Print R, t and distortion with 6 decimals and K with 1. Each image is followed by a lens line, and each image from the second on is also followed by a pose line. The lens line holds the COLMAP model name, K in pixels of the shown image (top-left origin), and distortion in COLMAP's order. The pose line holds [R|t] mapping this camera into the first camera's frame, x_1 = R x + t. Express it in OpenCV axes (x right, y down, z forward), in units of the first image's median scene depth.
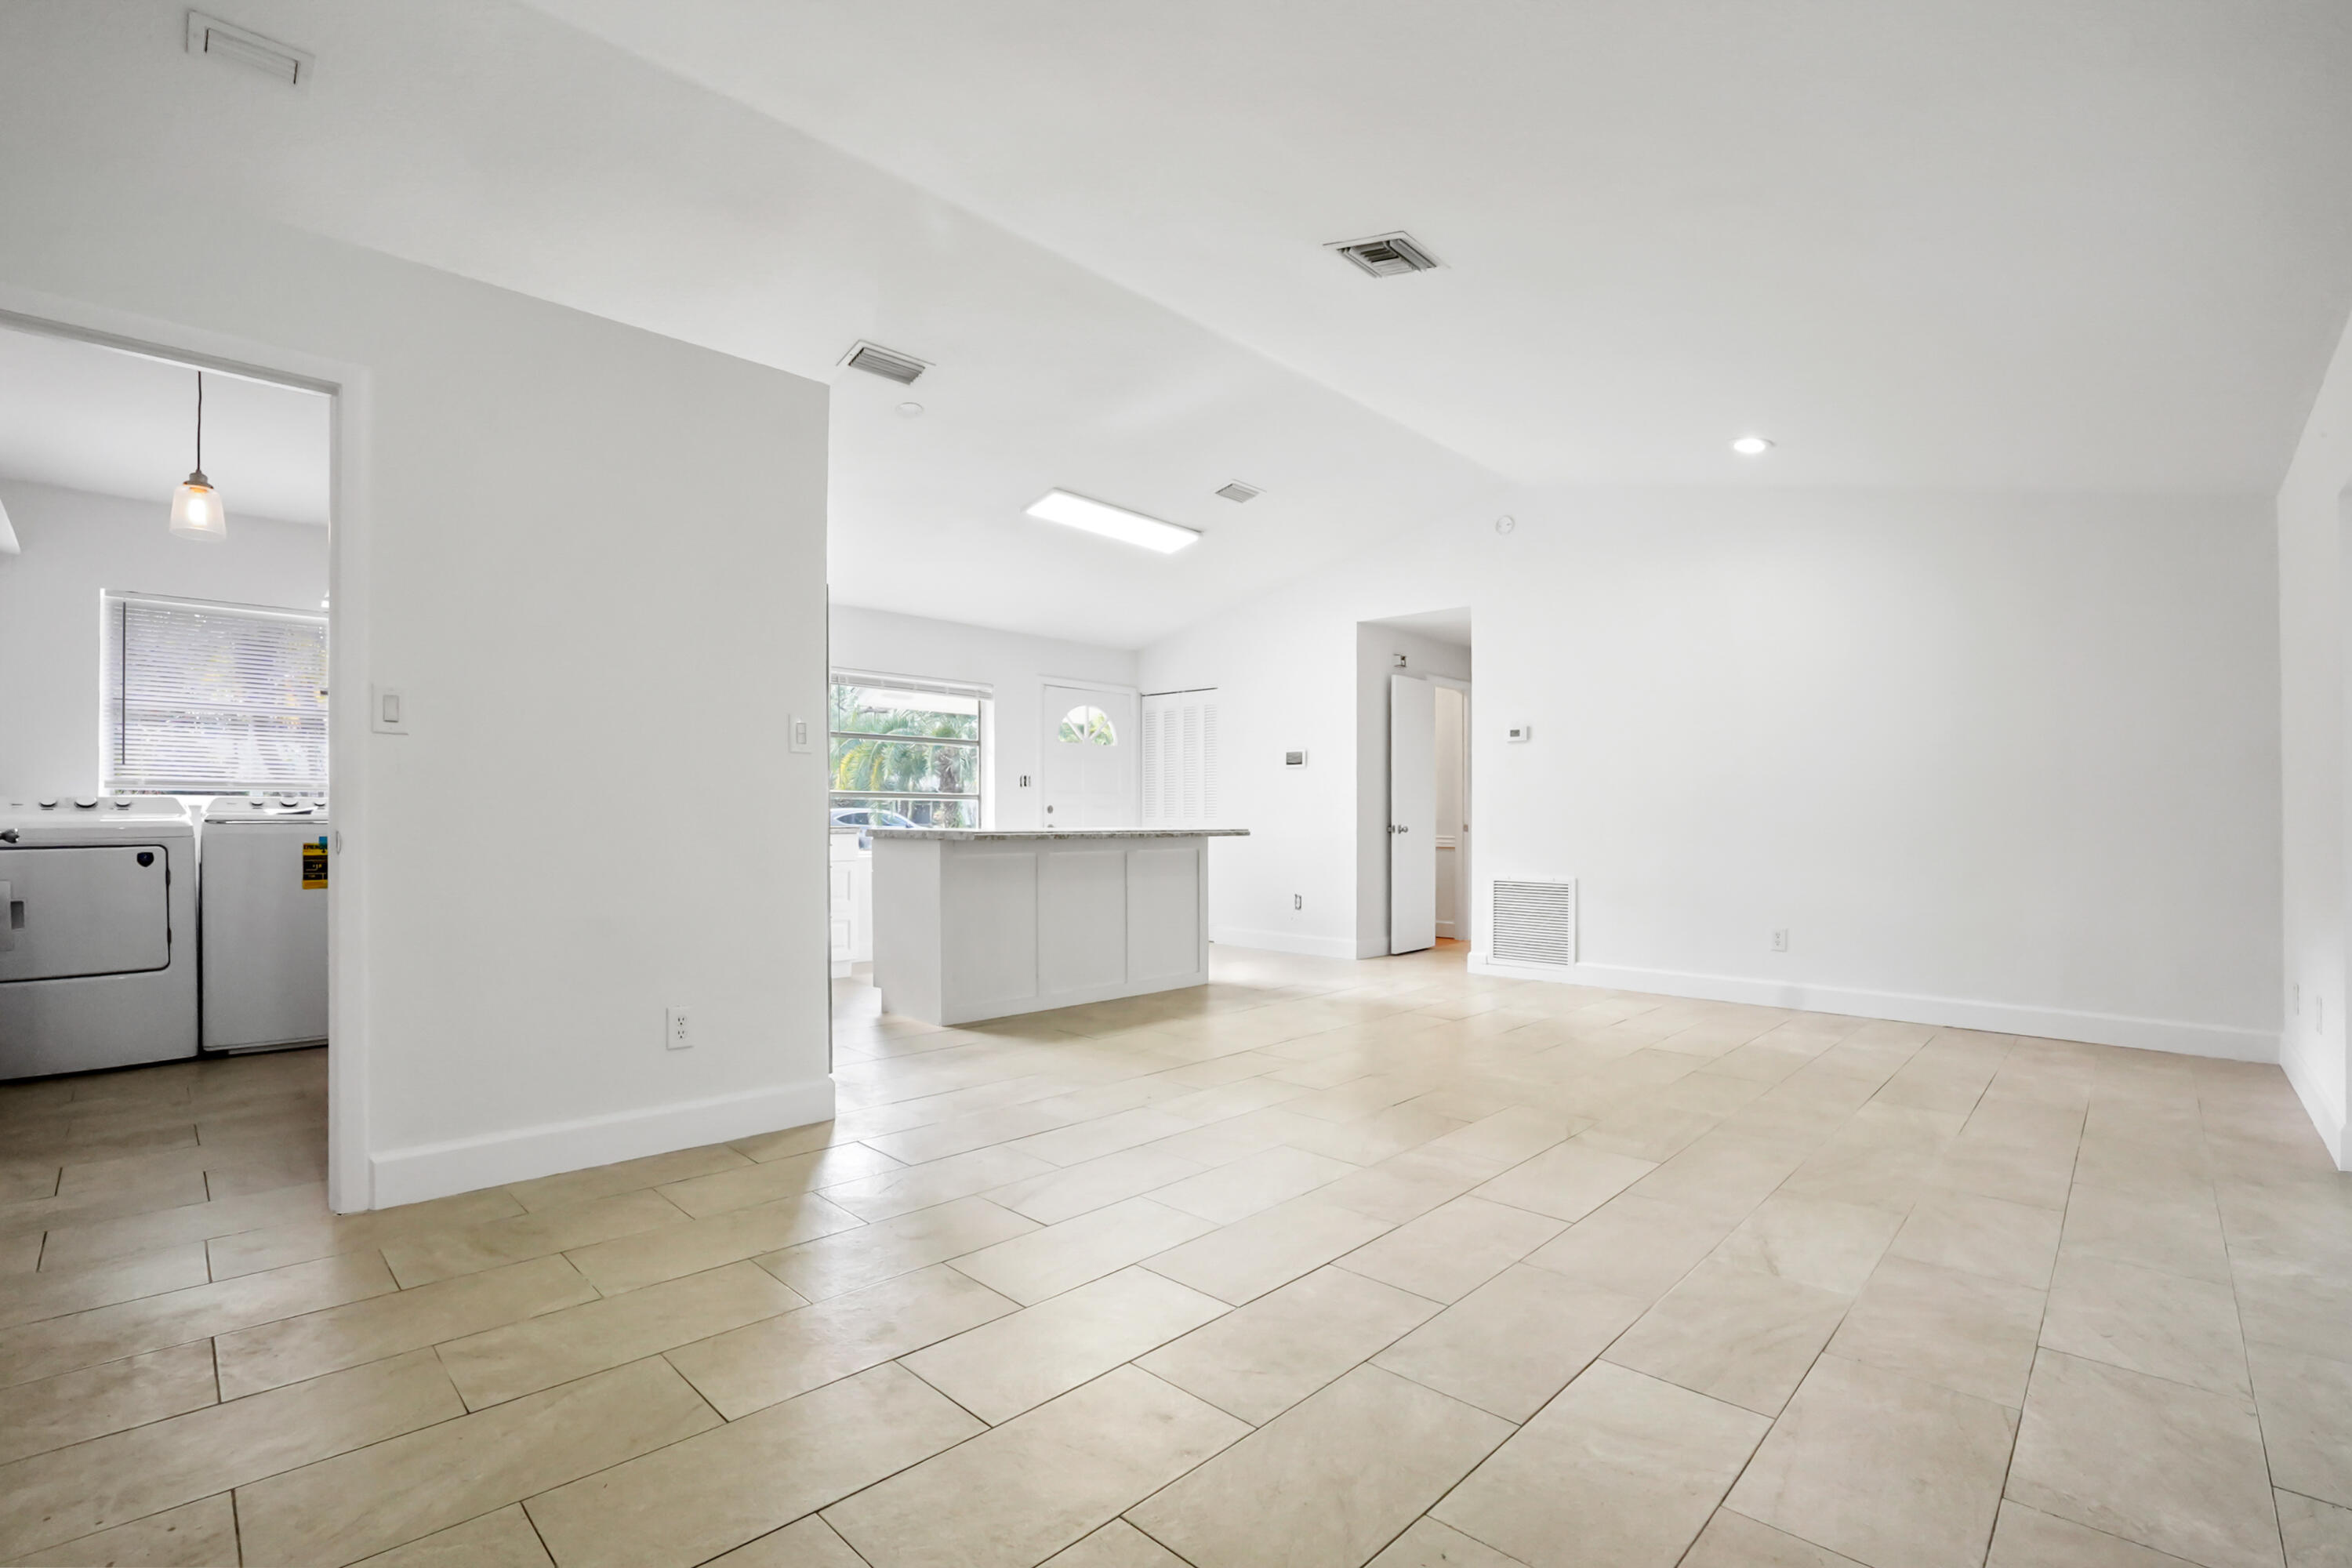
lens RADIAL K [[1057.8, 0, 1179.2], [0, 1057.8, 845.5], [0, 0, 1]] dist [-0.067079, 0.011603]
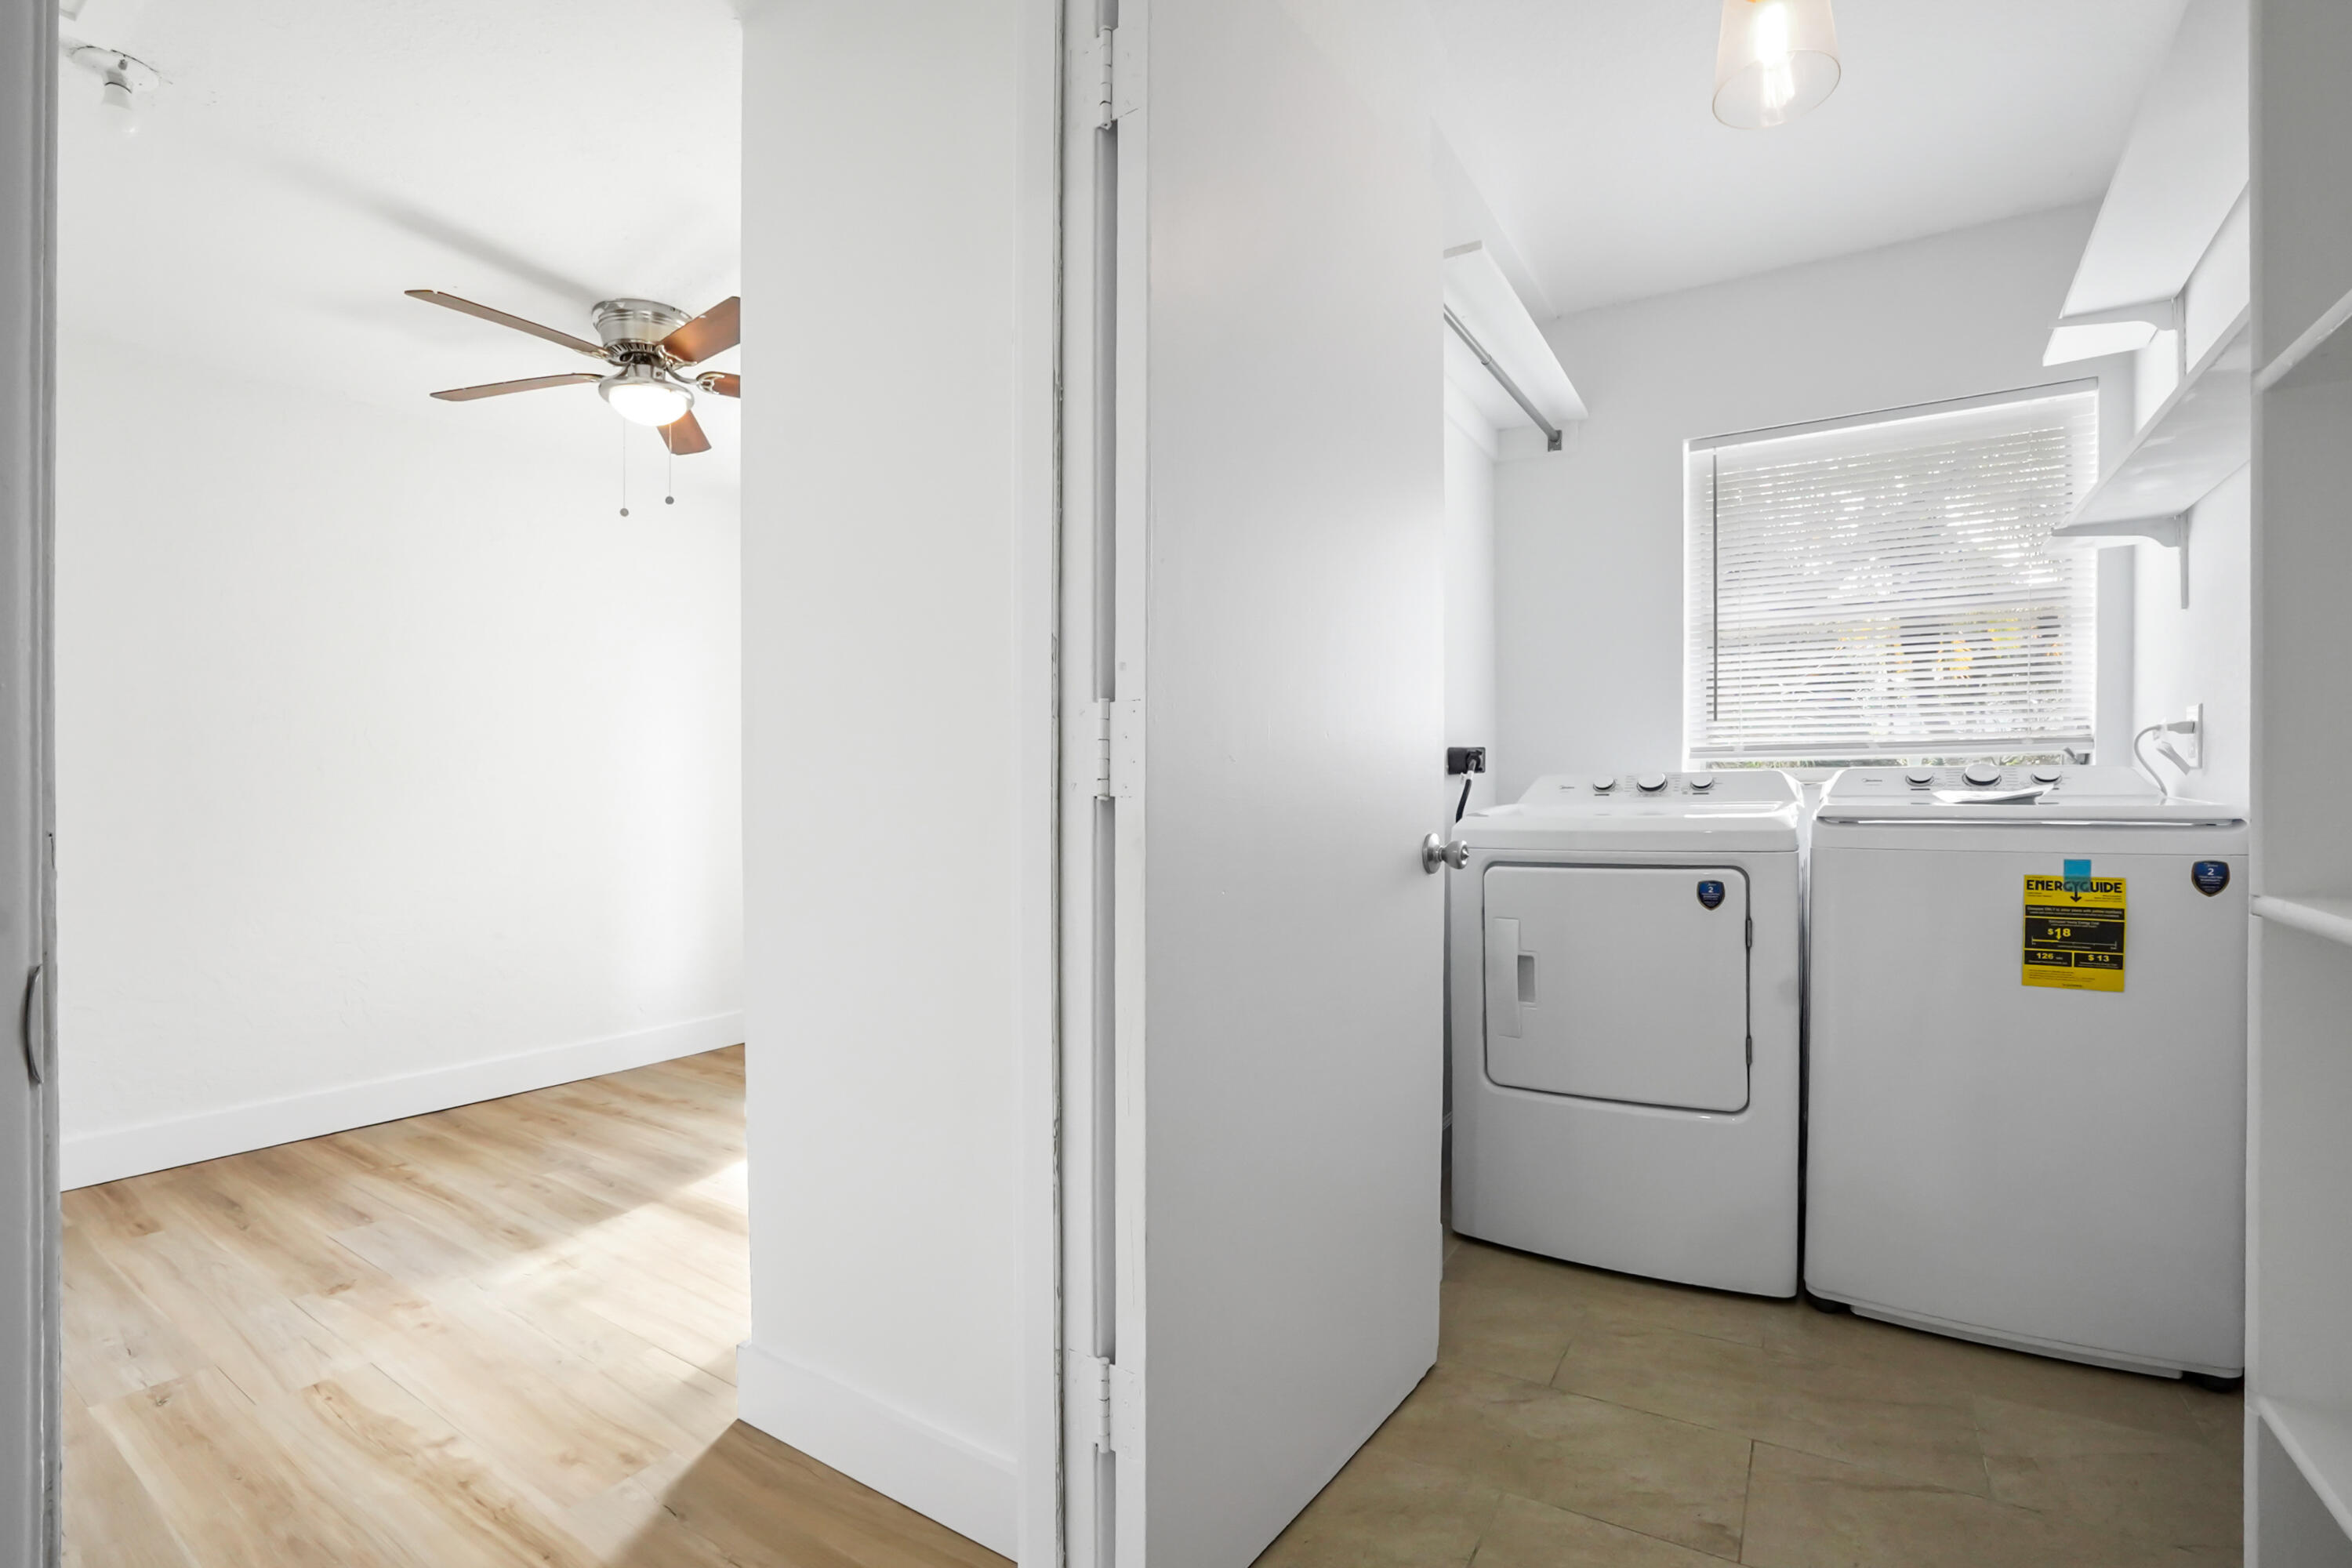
lens RADIAL K [[1059.1, 0, 1192.7], [0, 1059.1, 766.8], [0, 0, 1]] dist [-0.065216, 0.013475]
pose [[0.228530, -0.028209, -0.973128, -0.536166], [-0.022684, 0.999154, -0.034290, -0.024074], [0.973273, 0.029910, 0.227697, 0.571773]]
